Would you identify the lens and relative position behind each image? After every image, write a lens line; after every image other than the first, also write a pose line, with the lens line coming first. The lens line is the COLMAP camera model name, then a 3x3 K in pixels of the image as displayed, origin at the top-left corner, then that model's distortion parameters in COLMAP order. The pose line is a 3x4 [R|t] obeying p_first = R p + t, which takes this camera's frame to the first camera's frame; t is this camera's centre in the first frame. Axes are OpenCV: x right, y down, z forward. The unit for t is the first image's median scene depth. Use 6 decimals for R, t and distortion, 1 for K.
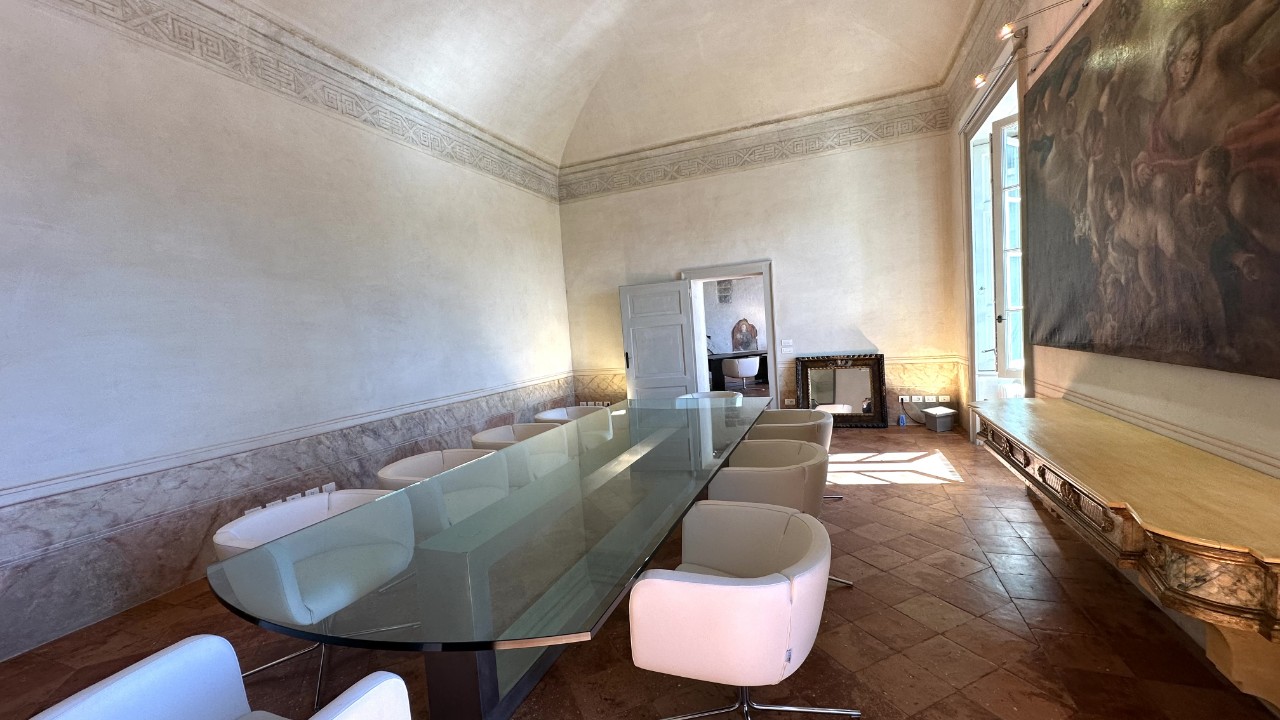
lens RADIAL K [[507.5, 0, 643.1], [0, 507.5, 360.7], [0, 0, 1]] dist [-0.001828, 0.000752]
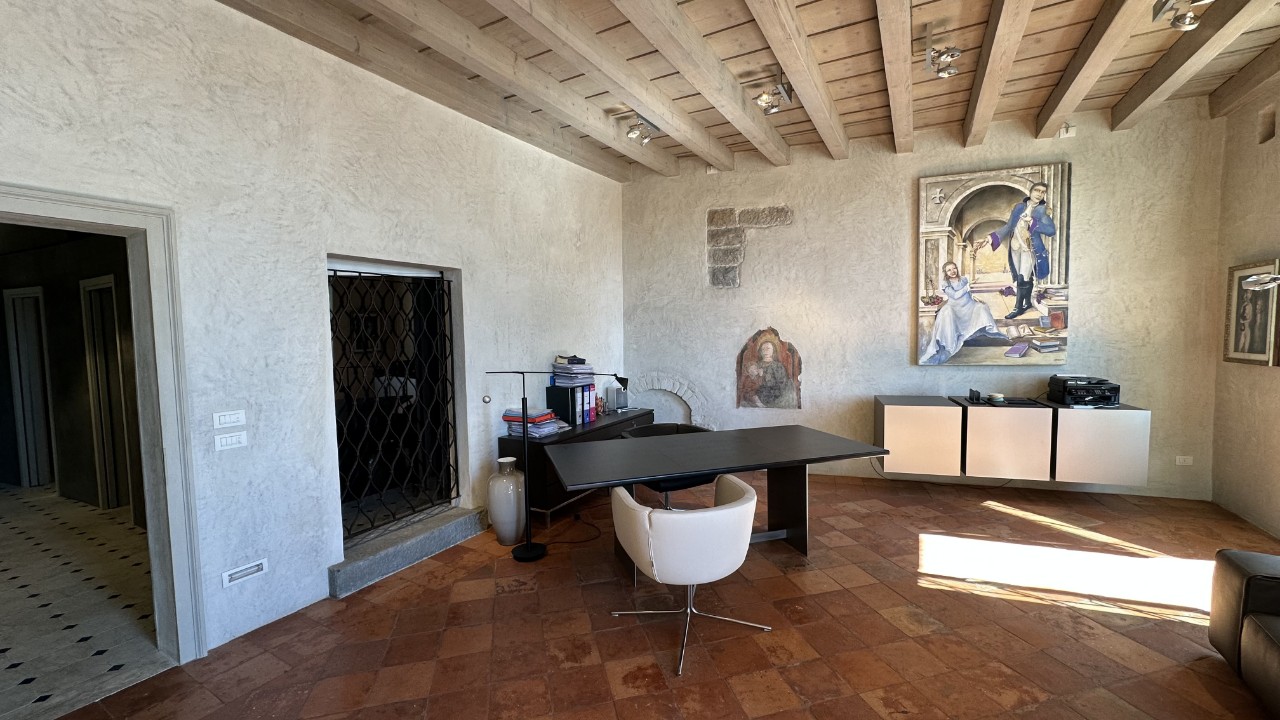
lens RADIAL K [[507.5, 0, 638.6], [0, 507.5, 360.6], [0, 0, 1]] dist [-0.001828, 0.000752]
pose [[0.987002, 0.063333, -0.147703, 0.313107], [-0.062095, 0.997986, 0.012984, -0.110864], [0.148228, -0.003644, 0.988947, 1.174757]]
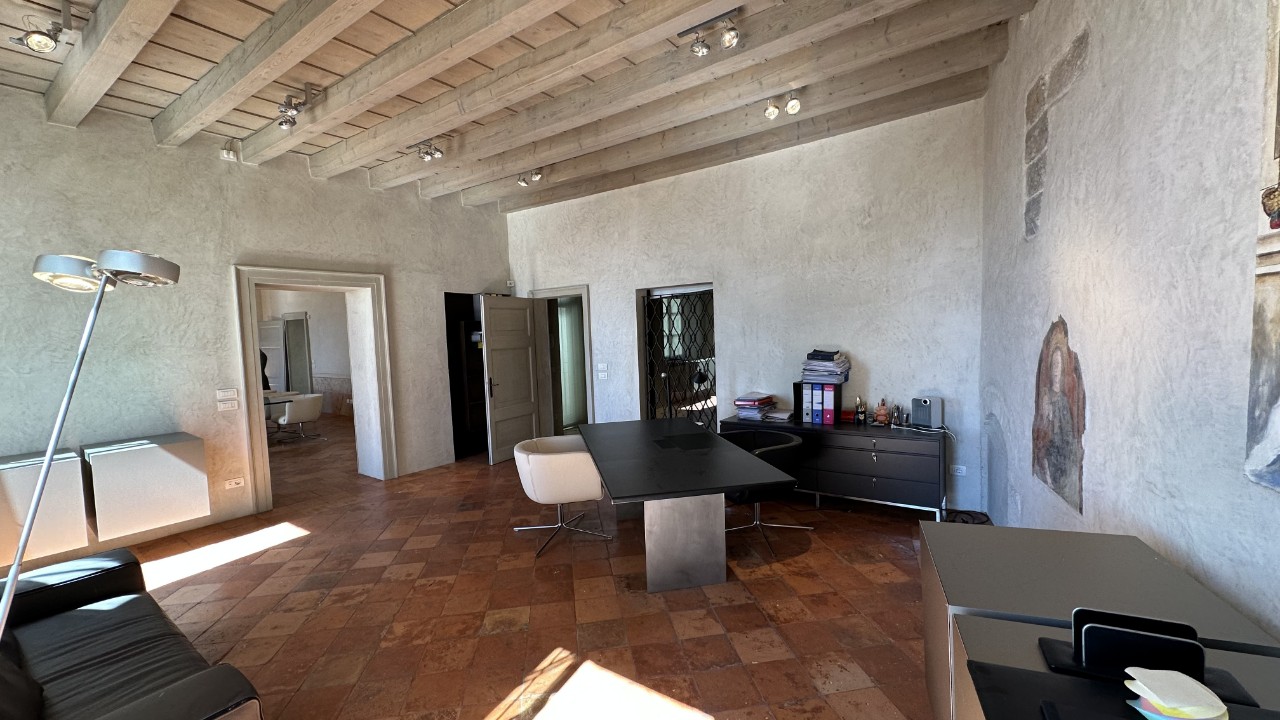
lens RADIAL K [[507.5, 0, 642.5], [0, 507.5, 362.0], [0, 0, 1]] dist [-0.001828, 0.000752]
pose [[-0.241591, 0.142466, -0.959863, 0.809841], [-0.001107, 0.989123, 0.147088, -0.185333], [0.970378, 0.036597, -0.238805, 1.784834]]
